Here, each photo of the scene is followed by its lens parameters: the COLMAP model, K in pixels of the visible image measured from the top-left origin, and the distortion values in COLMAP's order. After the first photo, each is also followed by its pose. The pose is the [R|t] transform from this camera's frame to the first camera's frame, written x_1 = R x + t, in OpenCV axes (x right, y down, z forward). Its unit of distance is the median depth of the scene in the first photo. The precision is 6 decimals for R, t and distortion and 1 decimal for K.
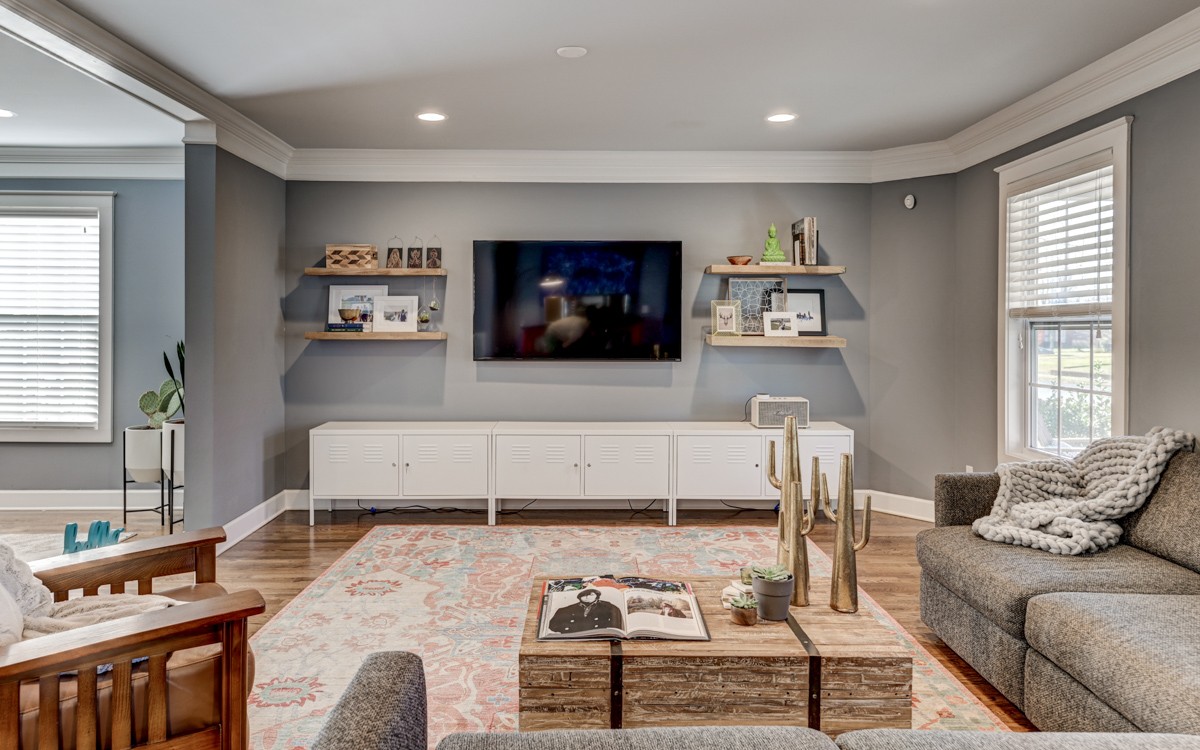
lens RADIAL K [[795.4, 0, 599.2], [0, 795.4, 315.3], [0, 0, 1]] dist [0.006769, -0.002618]
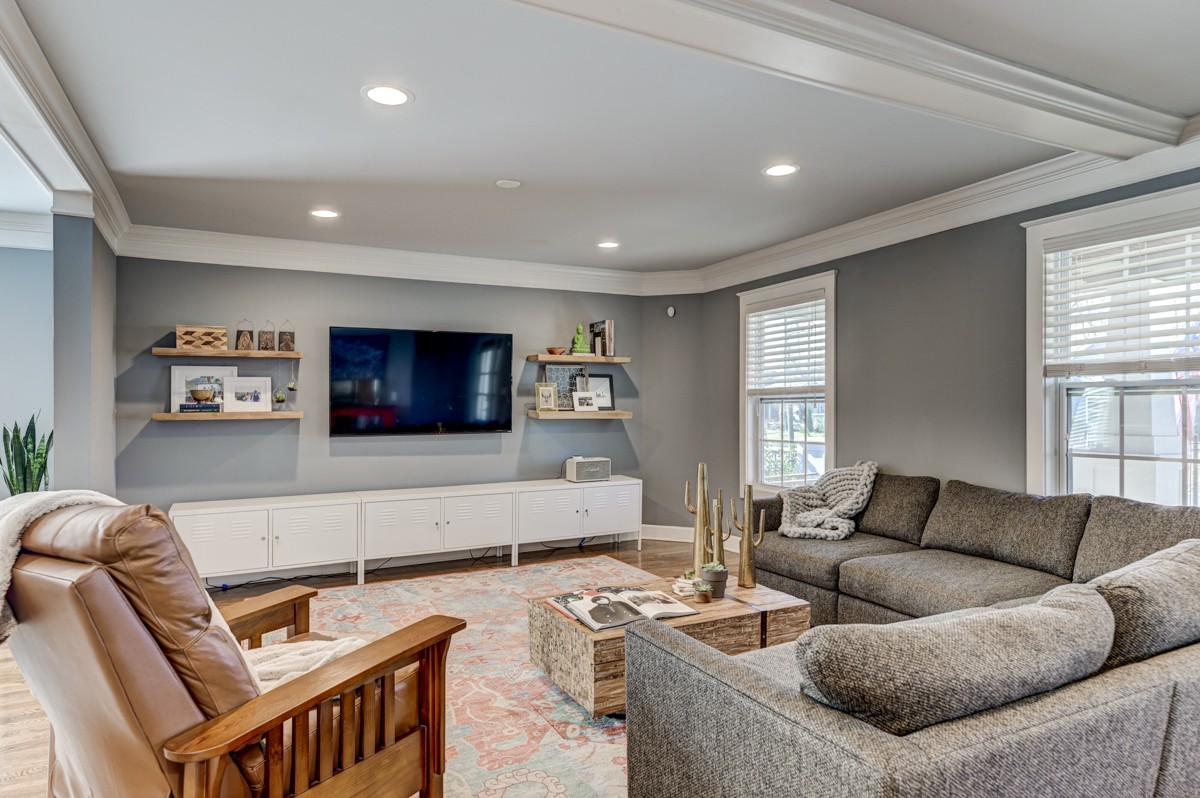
lens RADIAL K [[726.0, 0, 596.3], [0, 726.0, 394.2], [0, 0, 1]] dist [0.012109, -0.000278]
pose [[0.884953, -0.002707, 0.465673, -0.306505], [0.003908, 0.999991, -0.001612, 0.001320], [-0.465665, 0.003247, 0.884955, -0.050146]]
